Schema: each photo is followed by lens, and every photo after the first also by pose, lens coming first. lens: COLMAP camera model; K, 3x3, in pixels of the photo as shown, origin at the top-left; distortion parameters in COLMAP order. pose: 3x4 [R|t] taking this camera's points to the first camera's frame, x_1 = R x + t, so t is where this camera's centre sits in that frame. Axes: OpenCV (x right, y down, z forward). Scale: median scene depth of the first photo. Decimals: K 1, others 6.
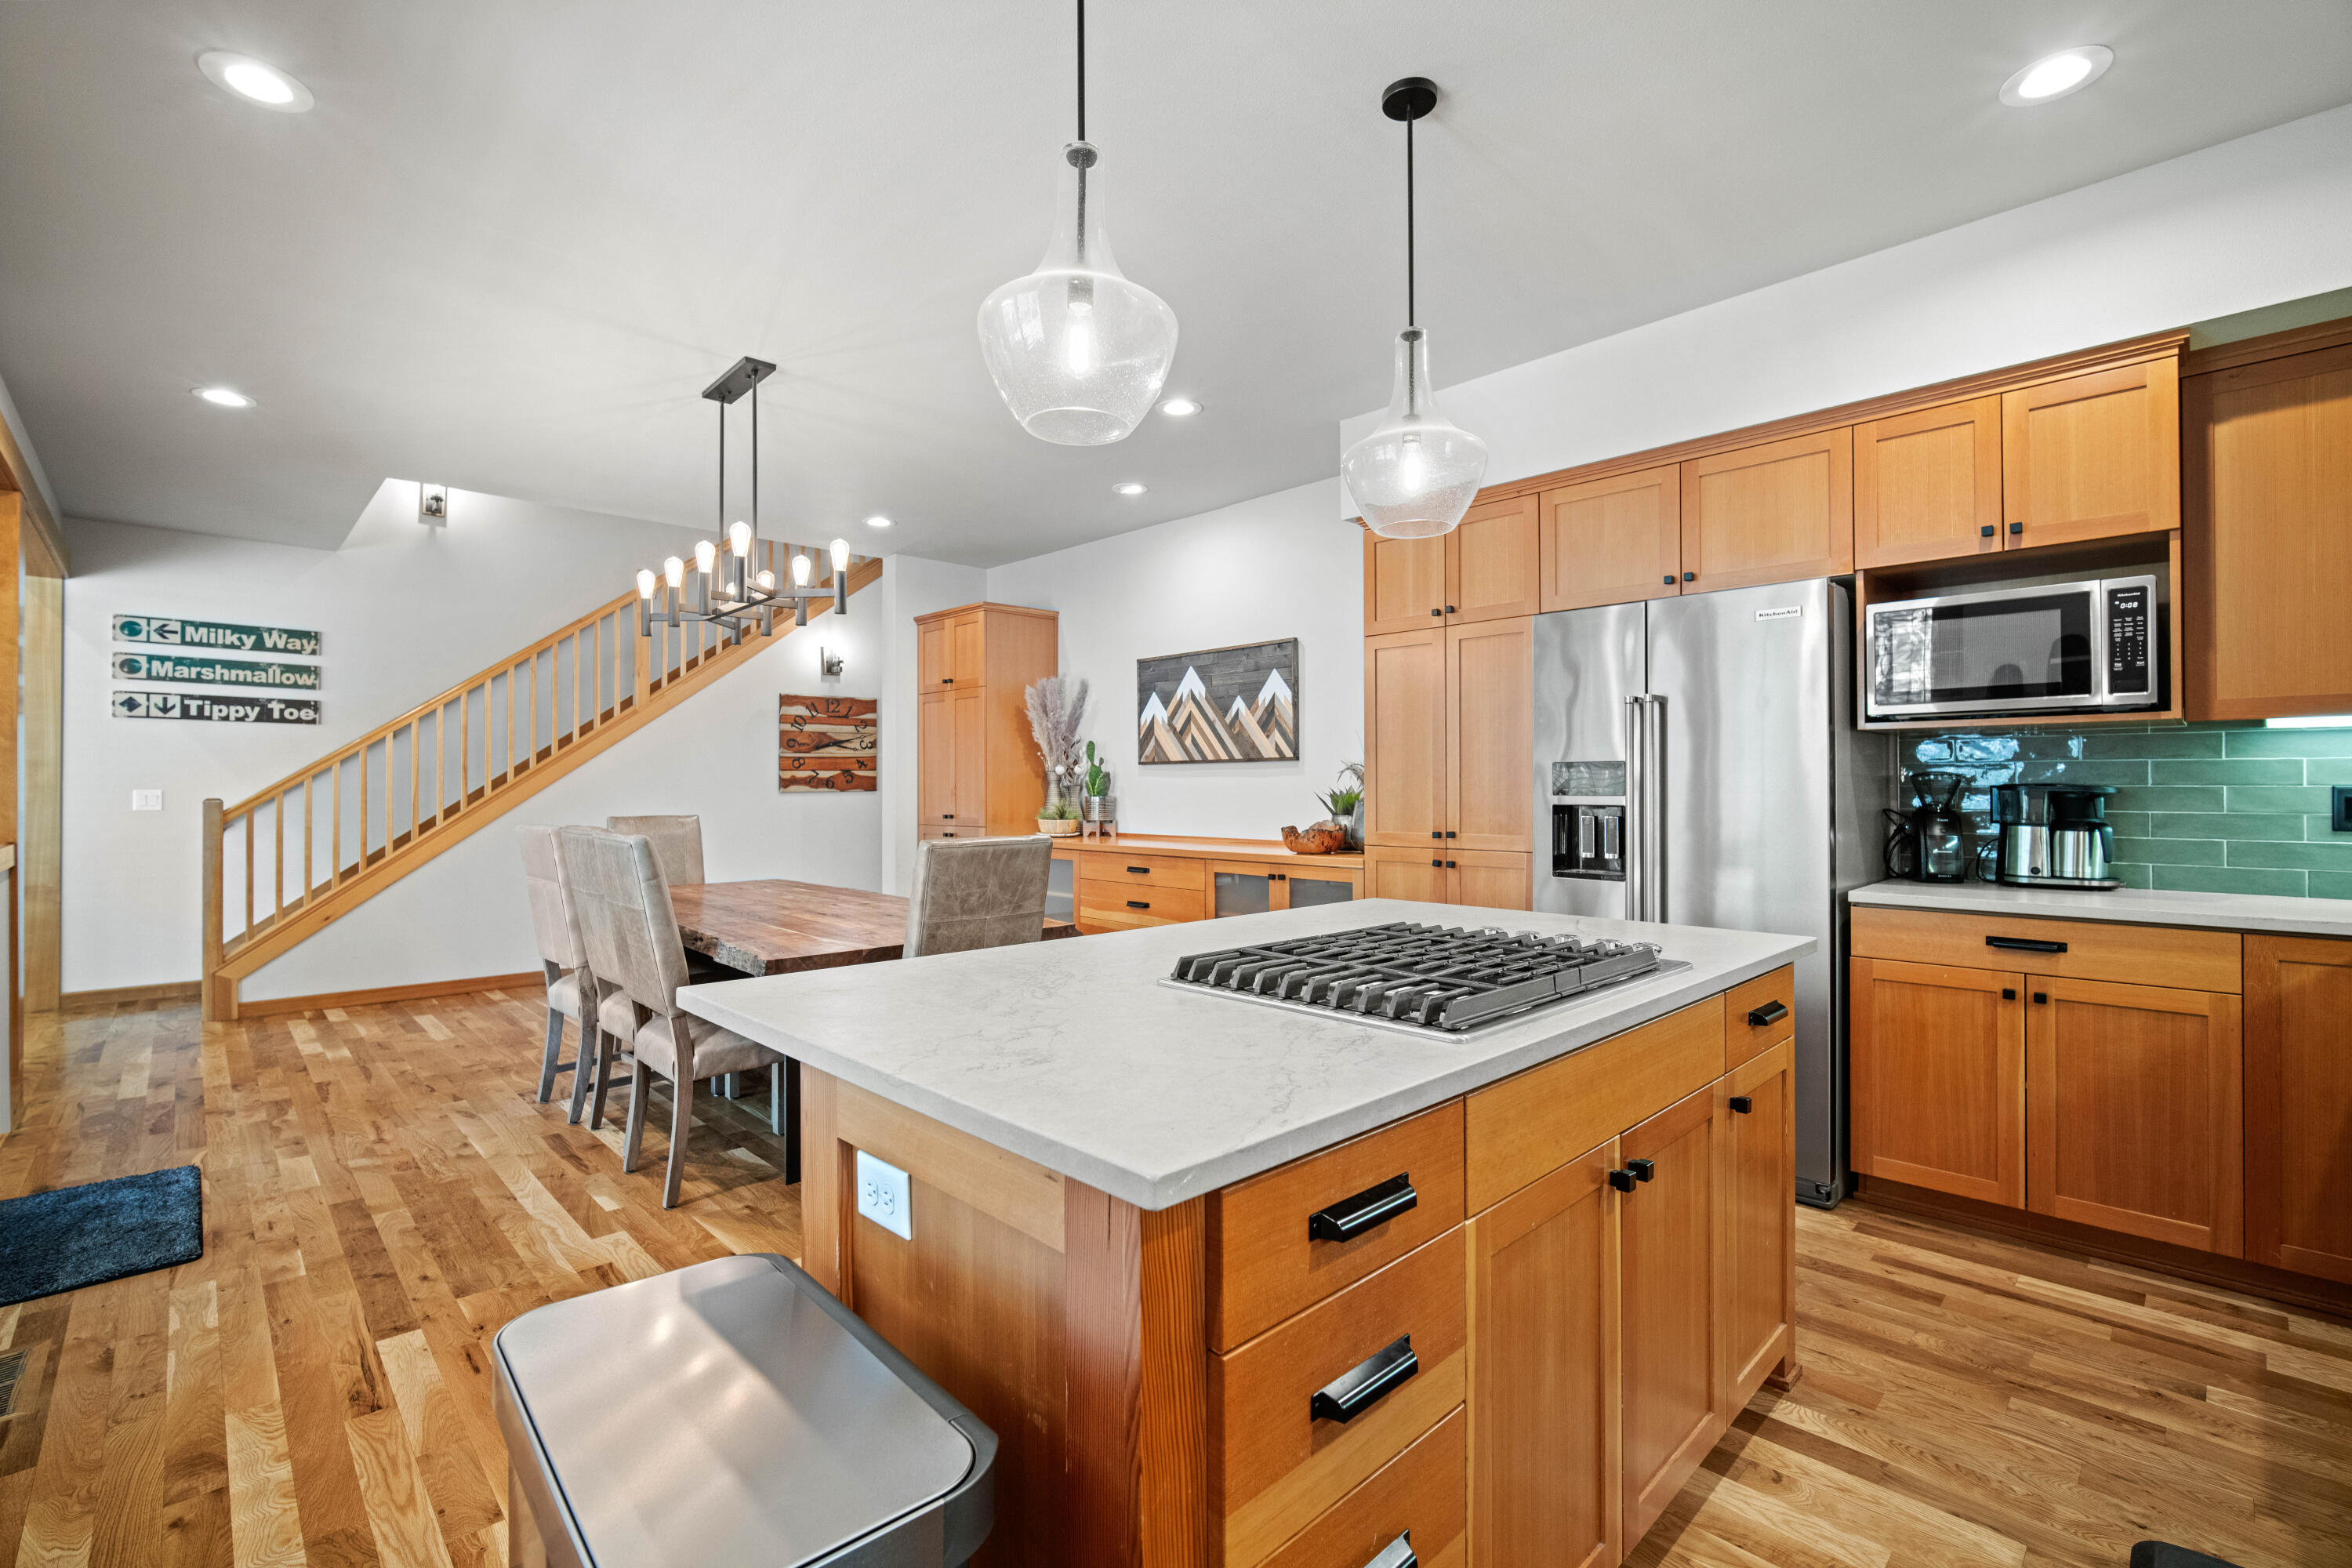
lens RADIAL K [[1030.7, 0, 1178.3], [0, 1030.7, 778.7], [0, 0, 1]] dist [-0.009674, 0.002417]
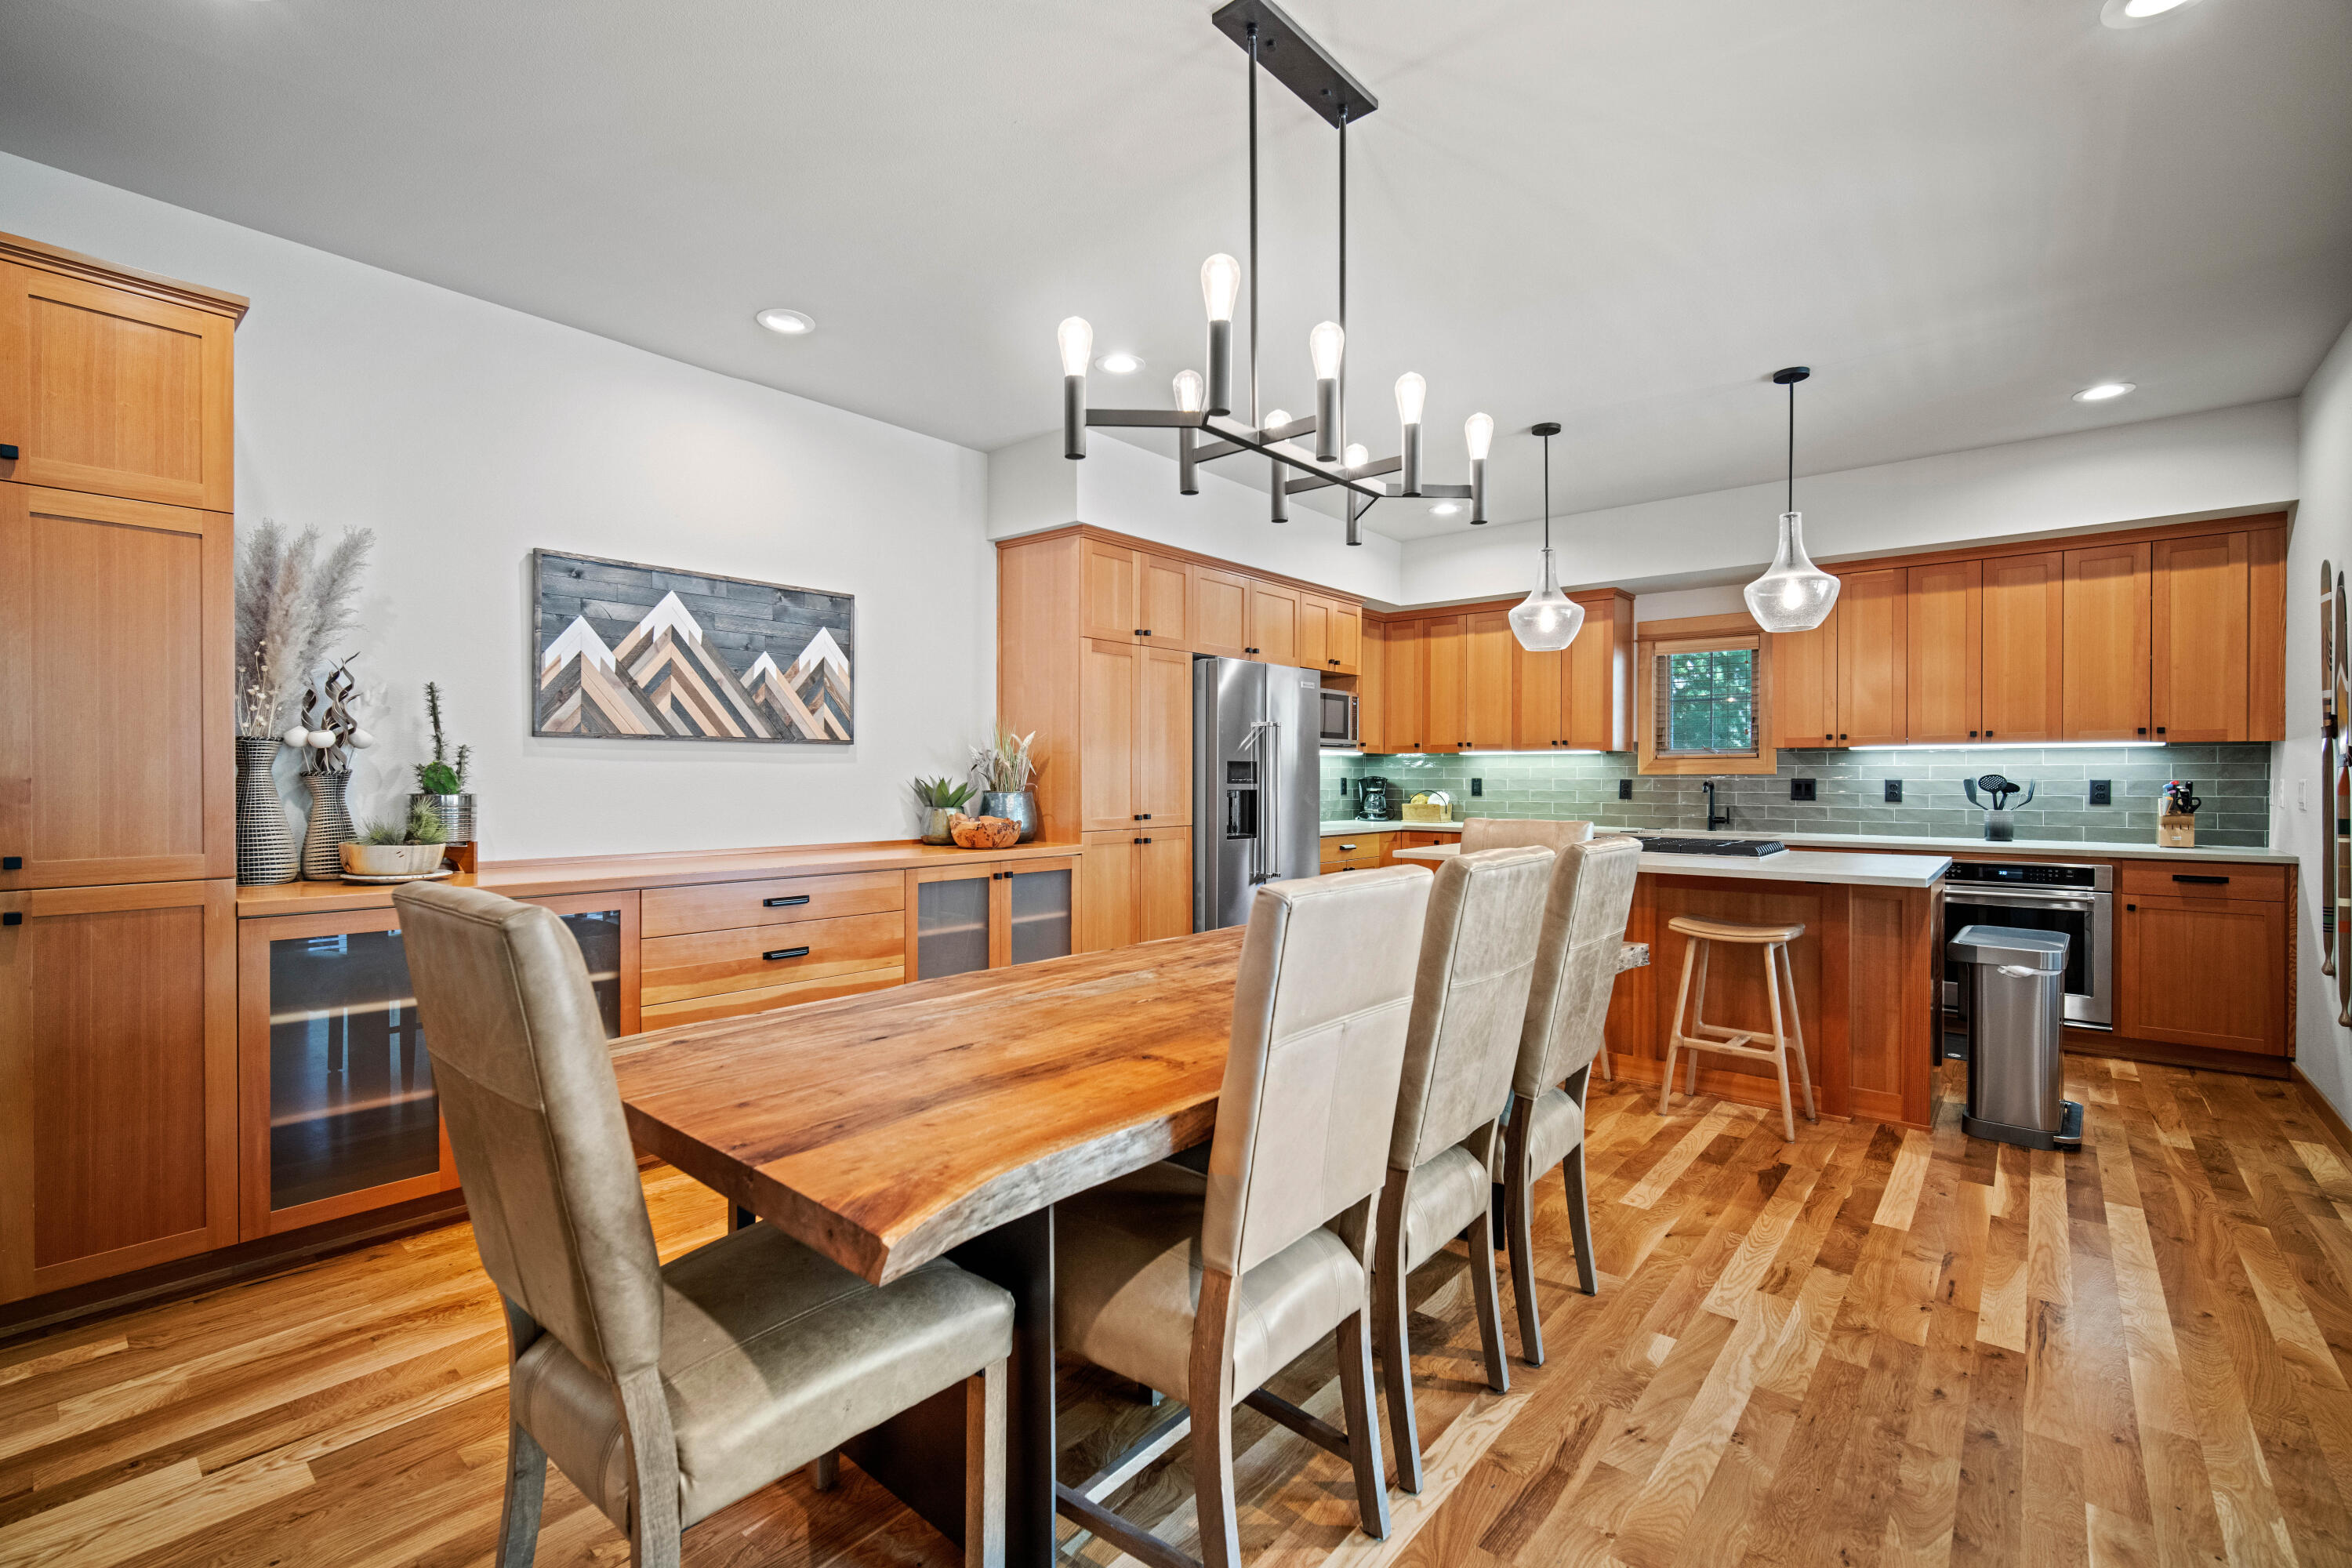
lens RADIAL K [[1030.7, 0, 1164.0], [0, 1030.7, 775.0], [0, 0, 1]] dist [-0.009674, 0.002417]
pose [[-0.087297, 0.003867, 0.996175, -0.682532], [-0.010445, 0.999934, -0.004797, 0.007693], [-0.996128, -0.010824, -0.087250, 0.772758]]
